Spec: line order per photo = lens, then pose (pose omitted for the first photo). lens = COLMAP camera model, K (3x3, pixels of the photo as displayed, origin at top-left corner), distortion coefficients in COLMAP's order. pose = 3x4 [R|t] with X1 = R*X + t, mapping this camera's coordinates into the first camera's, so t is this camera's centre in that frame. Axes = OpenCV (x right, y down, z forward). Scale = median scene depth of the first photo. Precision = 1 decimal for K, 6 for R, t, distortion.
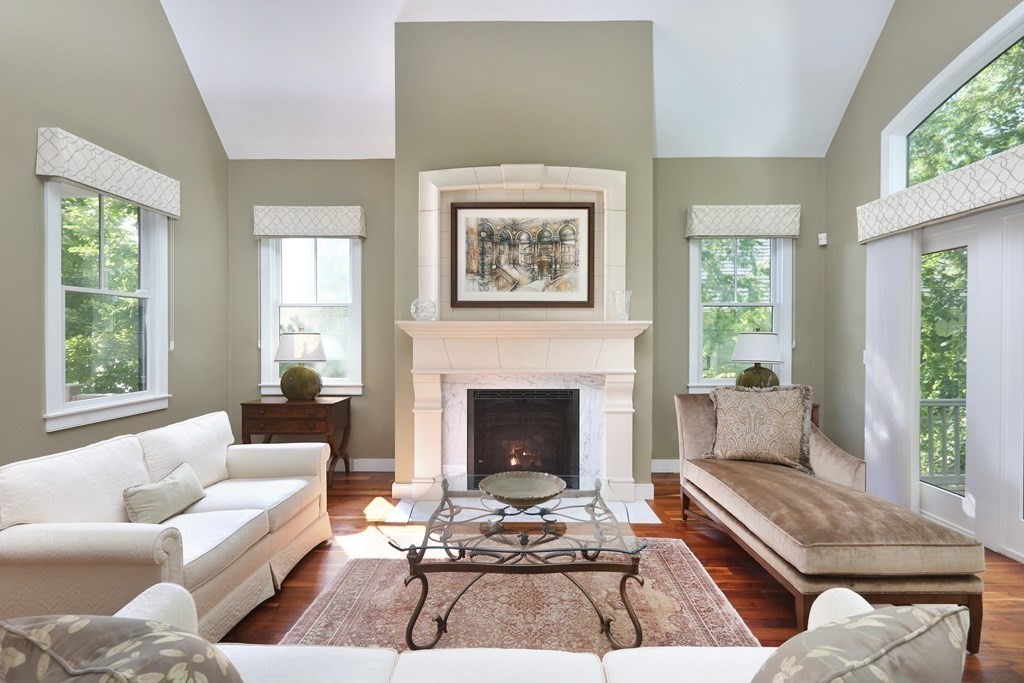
lens RADIAL K [[487.5, 0, 509.5], [0, 487.5, 337.5], [0, 0, 1]] dist [-0.000566, -0.000007]
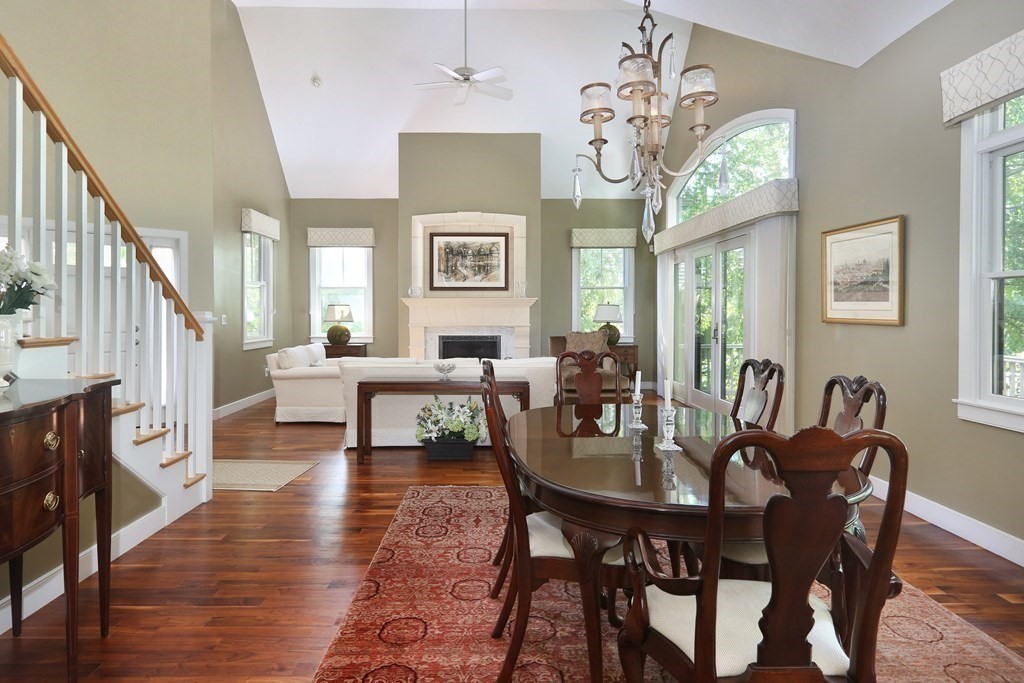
lens RADIAL K [[603.9, 0, 492.6], [0, 603.9, 320.5], [0, 0, 1]] dist [0.001684, -0.000681]
pose [[0.999681, -0.000028, 0.025251, 0.056923], [-0.000196, 0.999961, 0.008869, 0.030240], [-0.025251, -0.008871, 0.999642, -1.254205]]
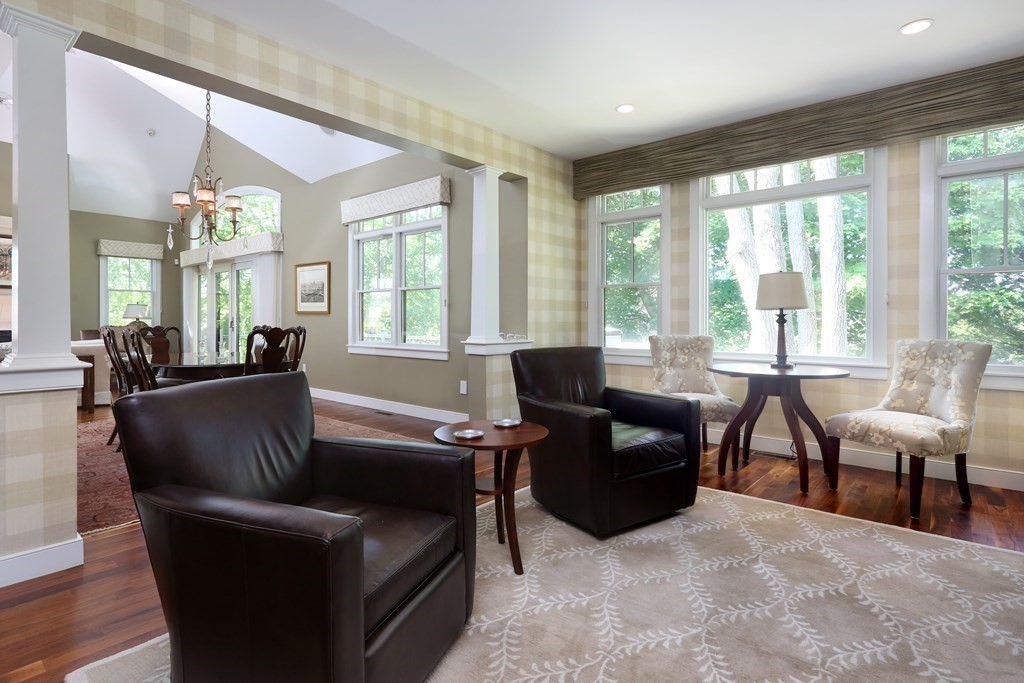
lens RADIAL K [[530.4, 0, 514.2], [0, 530.4, 321.8], [0, 0, 1]] dist [0.001851, 0.000846]
pose [[0.633952, -0.000105, 0.773372, -0.264488], [0.000993, 0.999999, -0.000677, 0.076796], [-0.773372, 0.001197, 0.633952, -1.944860]]
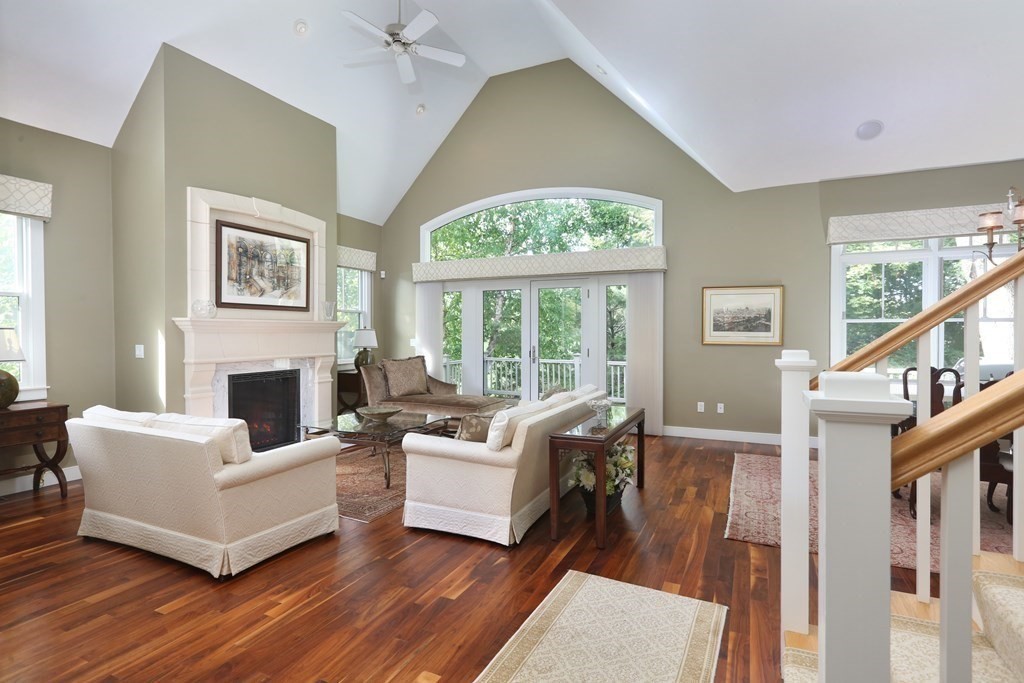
lens RADIAL K [[515.4, 0, 512.0], [0, 515.4, 341.5], [0, 0, 1]] dist [-0.000951, -0.000269]
pose [[0.405057, -0.018141, 0.914112, -0.982942], [0.005428, 0.999833, 0.017436, 0.004010], [-0.914276, -0.002101, 0.405087, -0.171778]]
